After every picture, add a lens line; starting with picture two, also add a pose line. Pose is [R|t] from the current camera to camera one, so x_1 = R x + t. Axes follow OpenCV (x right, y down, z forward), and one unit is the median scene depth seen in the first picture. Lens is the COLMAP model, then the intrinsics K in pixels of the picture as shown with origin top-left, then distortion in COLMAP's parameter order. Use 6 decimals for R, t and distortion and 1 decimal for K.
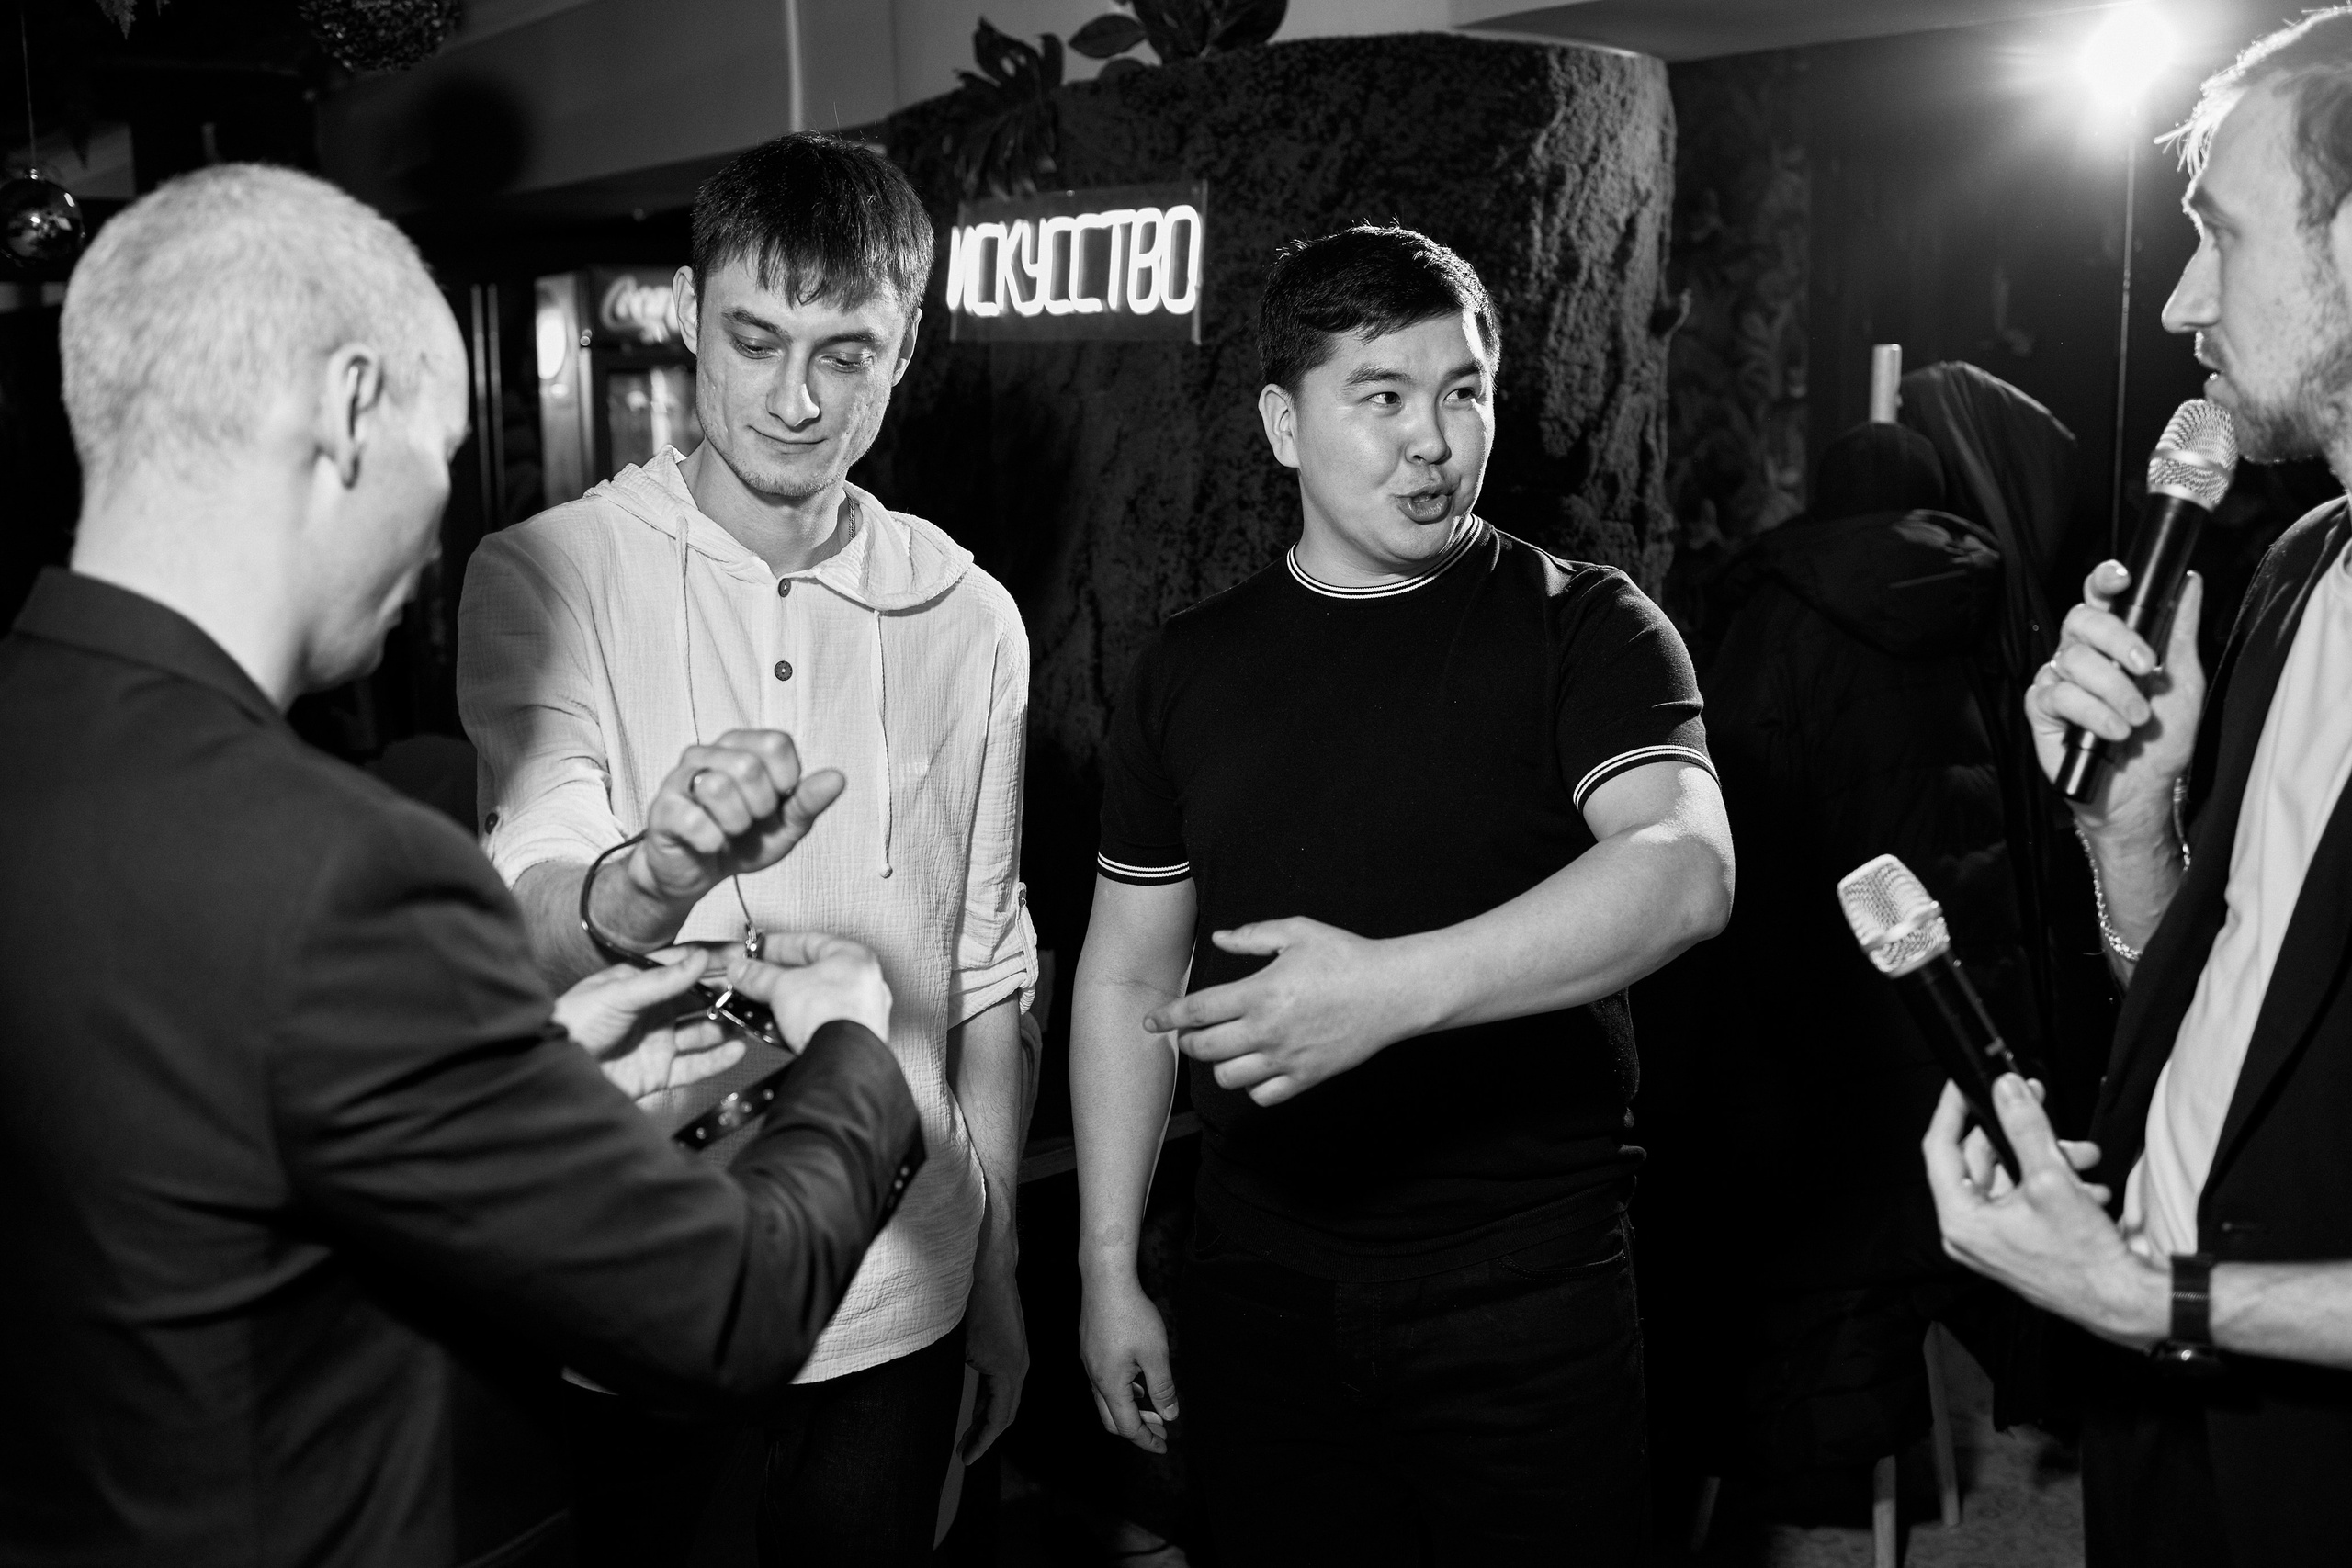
lens RADIAL K [[2395.6, 0, 1216.0], [0, 2395.6, 788.3], [0, 0, 1]] dist [-0.069513, 0.000000]
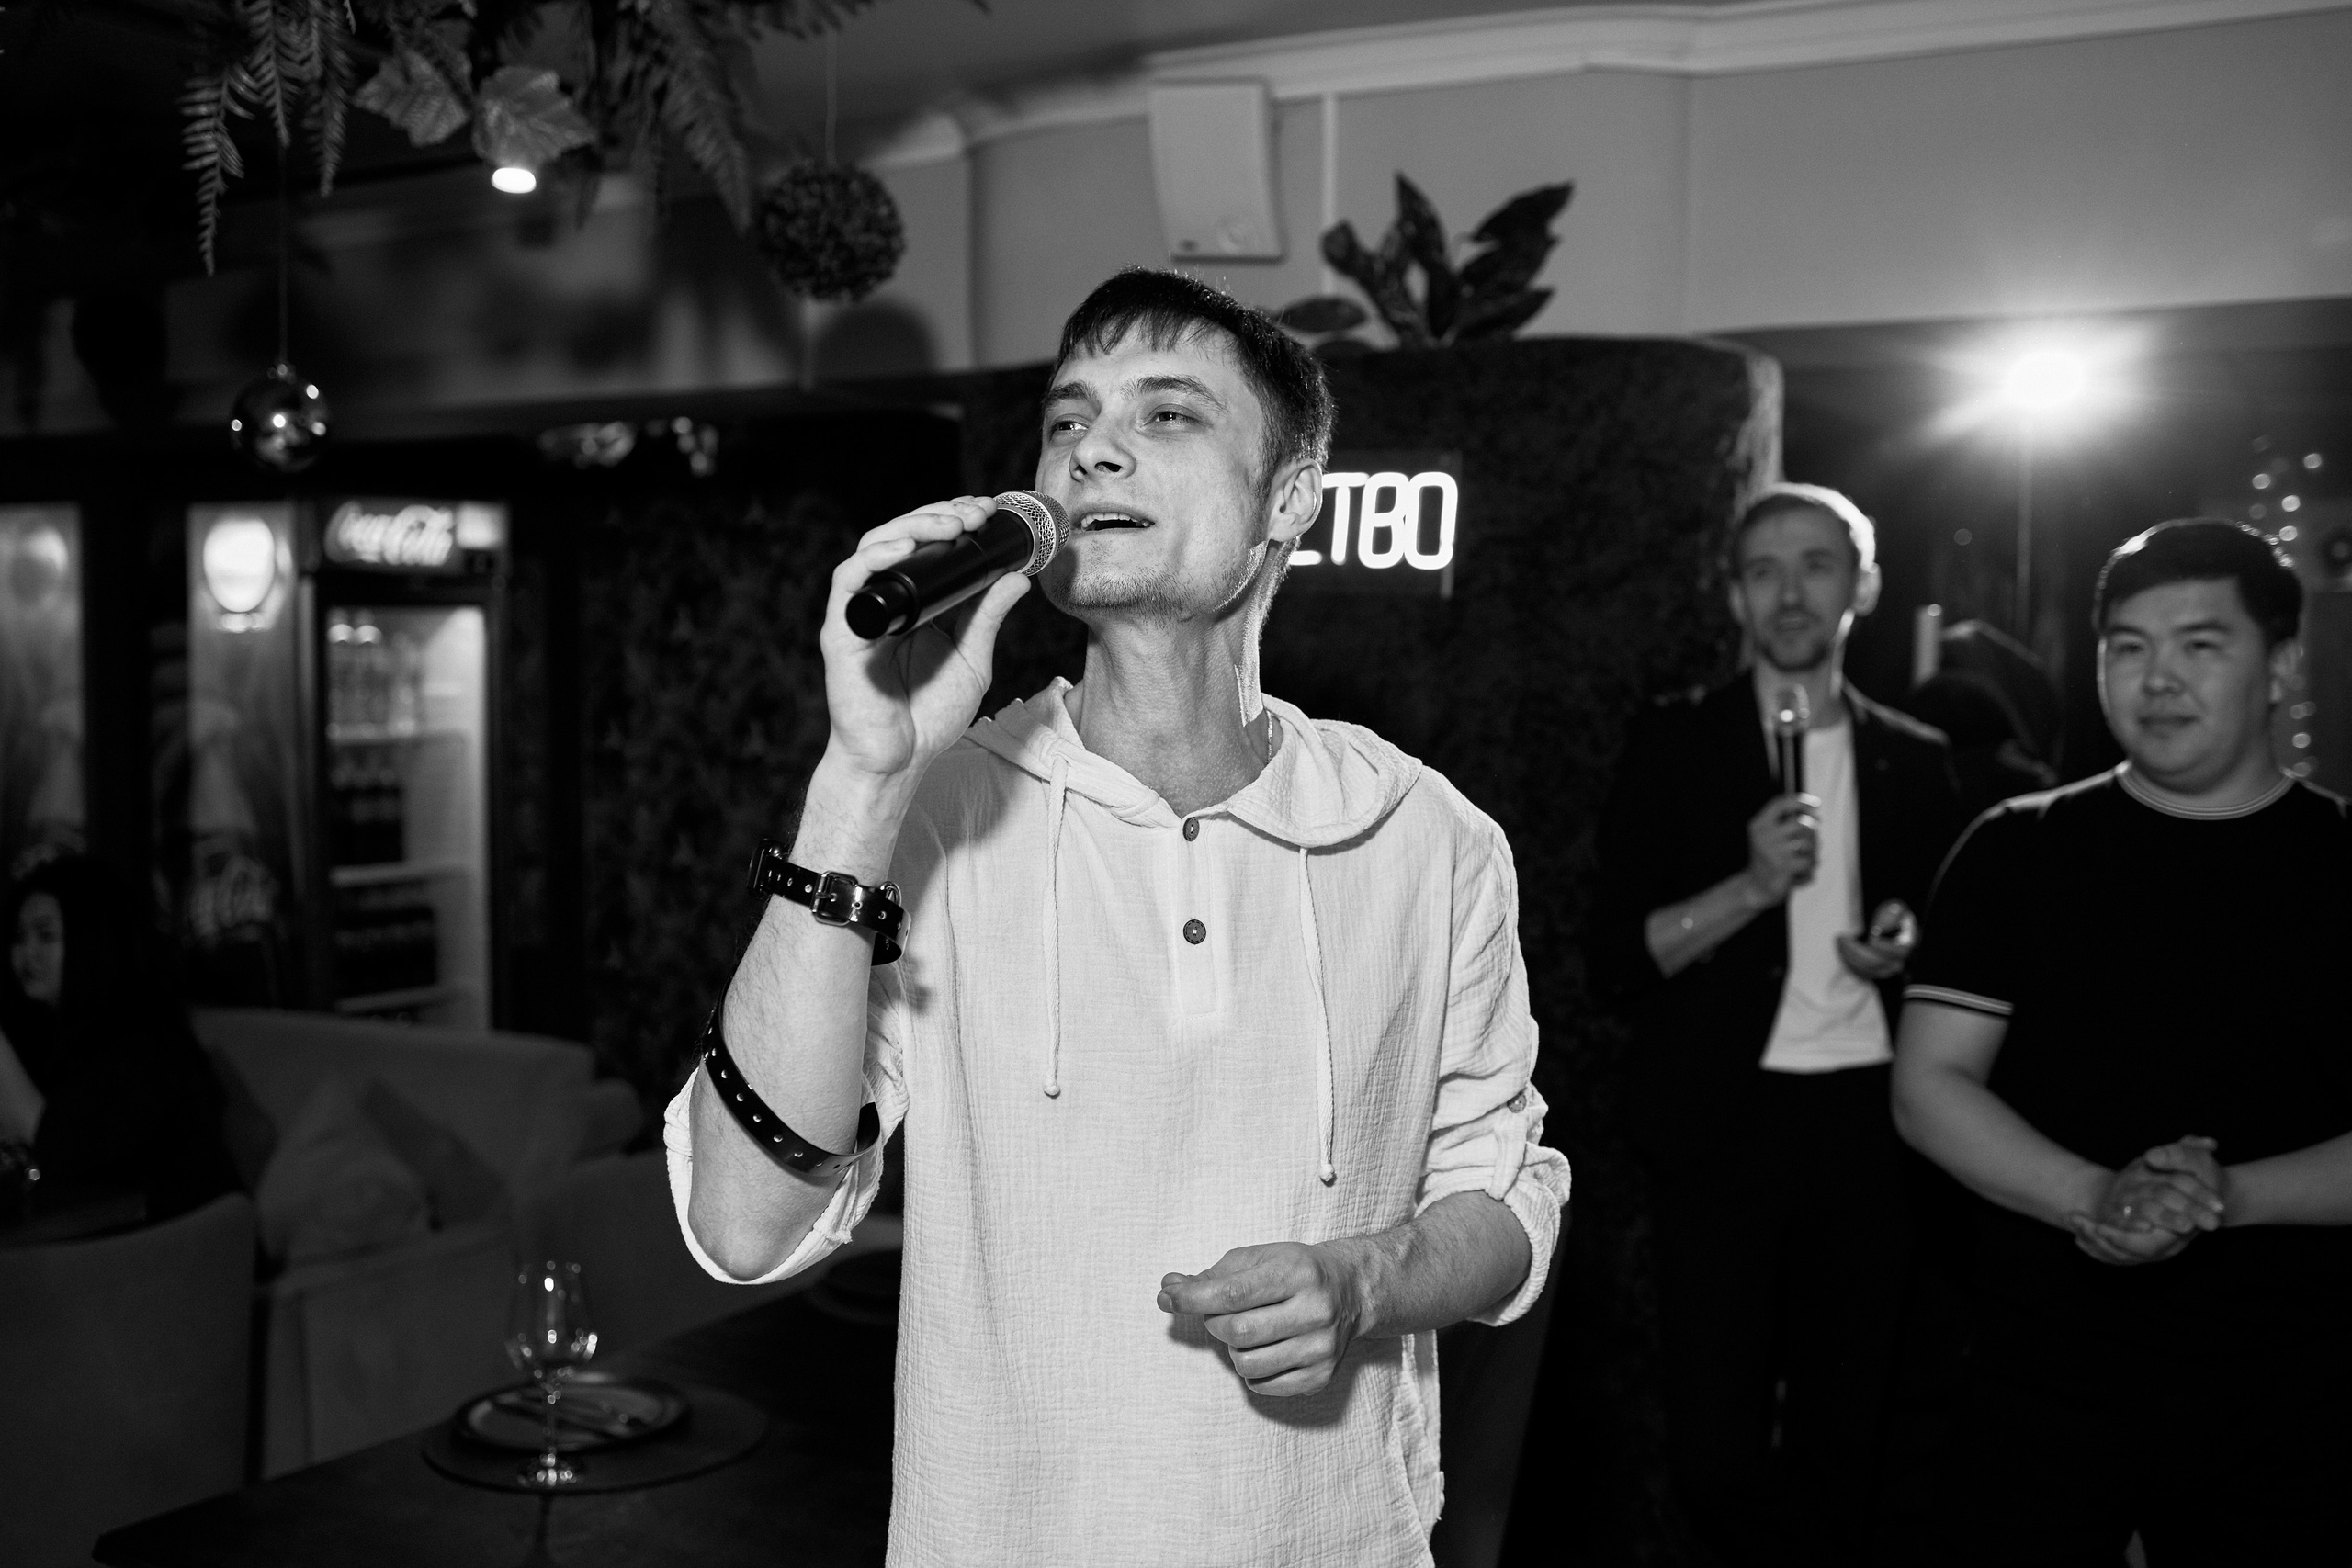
lens RADIAL K [[2395.6, 0, 1098.6], [0, 2395.6, 811.5], [0, 0, 1]] dist [-0.069513, 0.000000]
pose [[0.935671, -0.006206, 0.352819, -0.555093], [0.038741, 0.995608, -0.085228, 0.001658], [-0.350740, 0.093413, 0.931802, 0.032650]]
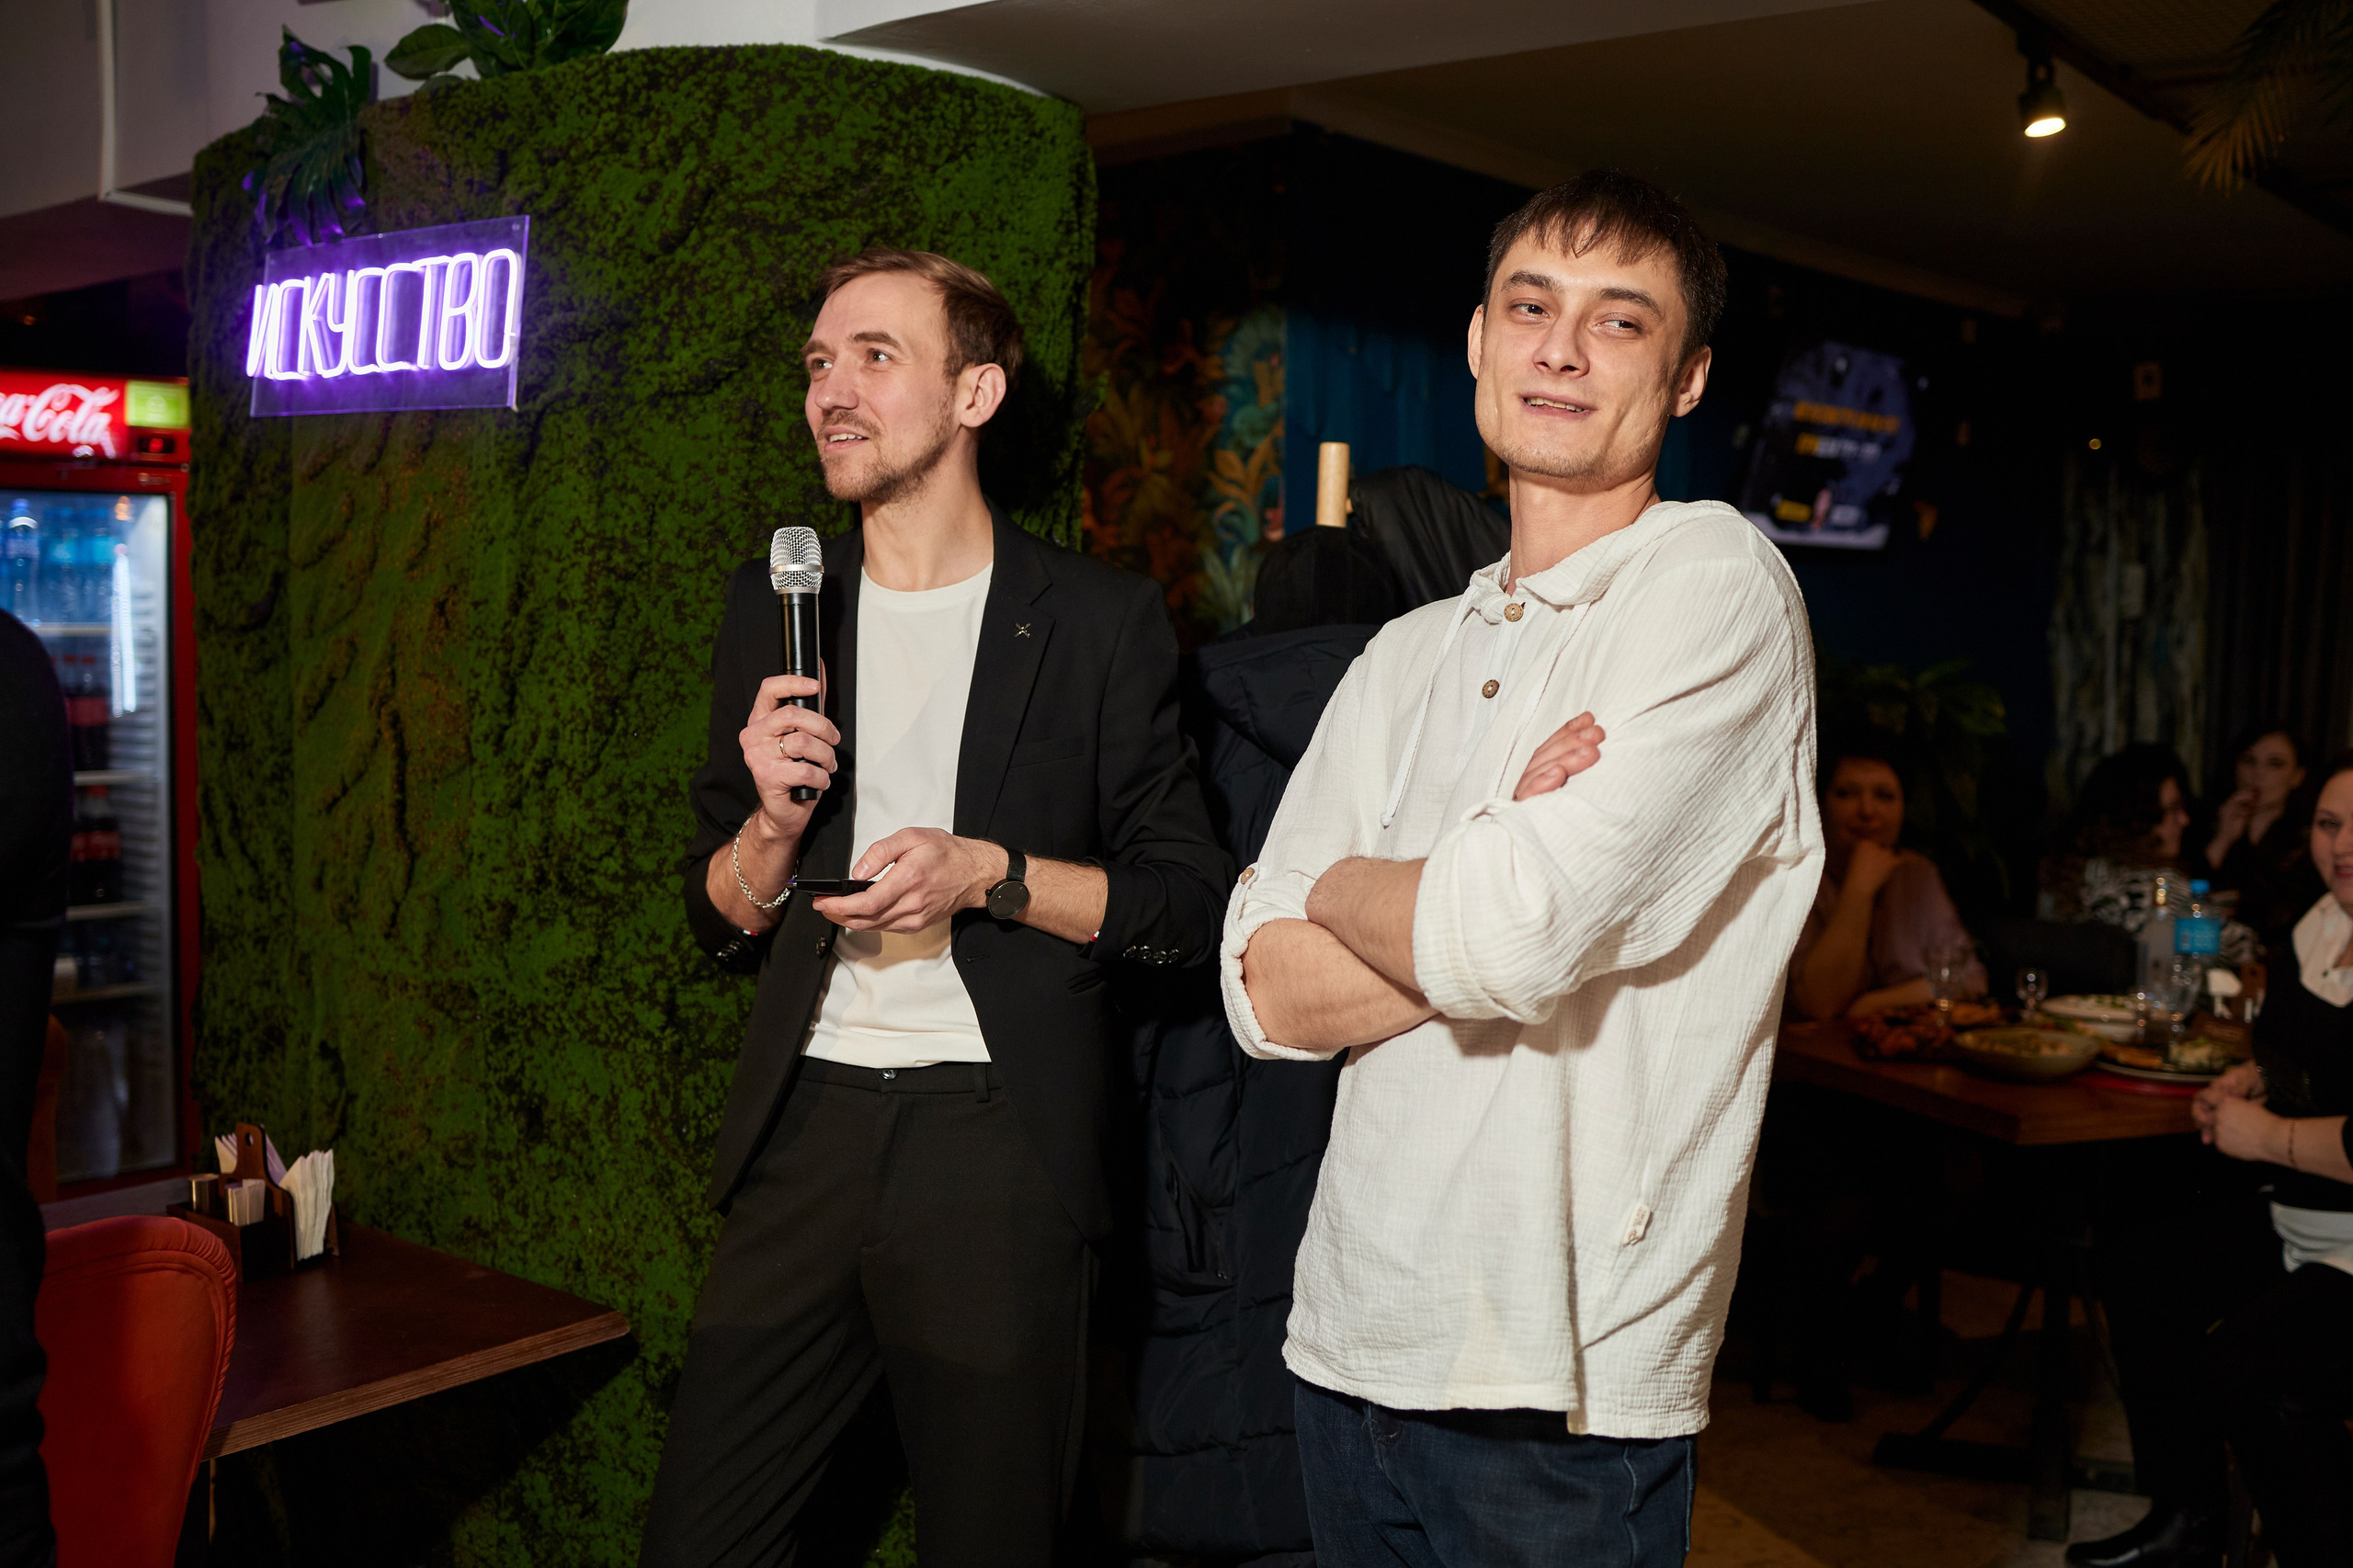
lens RADIAL K [[2396.8, 0, 1163.8], [0, 2396.8, 771.7], [0, 0, 1]] dist [-0.069513, 0.000000]
pose [[0.986426, 0.017224, 0.163301, 0.082215], [-0.002379, 0.995878, -0.090666, 0.012893], [-0.164189, 0.089047, 0.982401, 0.166805]]
